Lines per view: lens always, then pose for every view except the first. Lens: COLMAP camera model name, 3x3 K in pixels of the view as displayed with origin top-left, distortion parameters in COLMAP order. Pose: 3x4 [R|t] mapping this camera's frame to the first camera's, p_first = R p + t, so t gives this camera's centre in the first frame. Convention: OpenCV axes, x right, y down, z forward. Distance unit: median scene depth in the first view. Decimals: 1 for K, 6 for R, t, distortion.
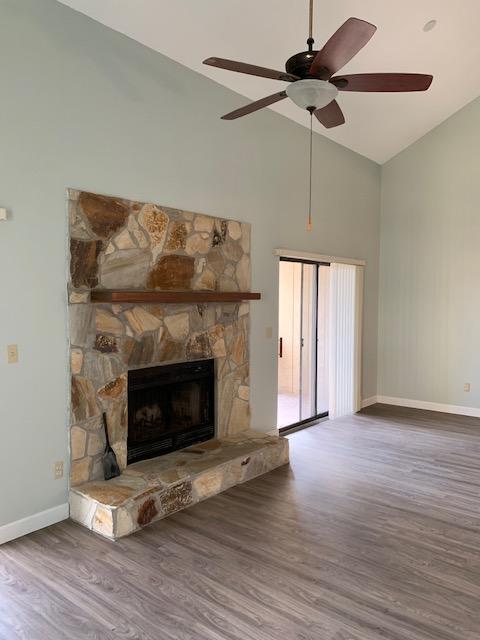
lens RADIAL K [[492.7, 0, 241.1], [0, 492.7, 318.1], [0, 0, 1]] dist [0.026258, -0.023944]
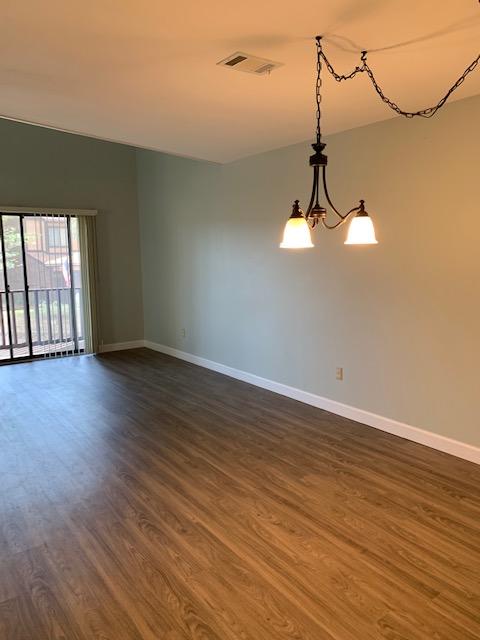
lens RADIAL K [[492.7, 0, 241.4], [0, 492.7, 317.6], [0, 0, 1]] dist [0.026258, -0.023944]
pose [[0.964757, 0.020432, -0.262348, 1.362682], [0.005269, 0.995281, 0.096891, 0.014722], [0.263090, -0.094858, 0.960097, 0.104119]]
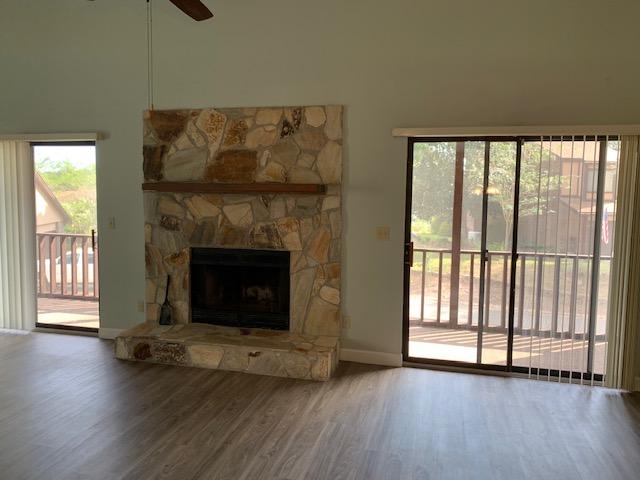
lens RADIAL K [[492.7, 0, 321.9], [0, 492.7, 236.2], [0, 0, 1]] dist [0.026258, -0.023944]
pose [[0.428239, 0.079843, -0.900131, 0.977961], [-0.048804, 0.996679, 0.065188, -0.017795], [0.902347, 0.016014, 0.430713, 0.717265]]
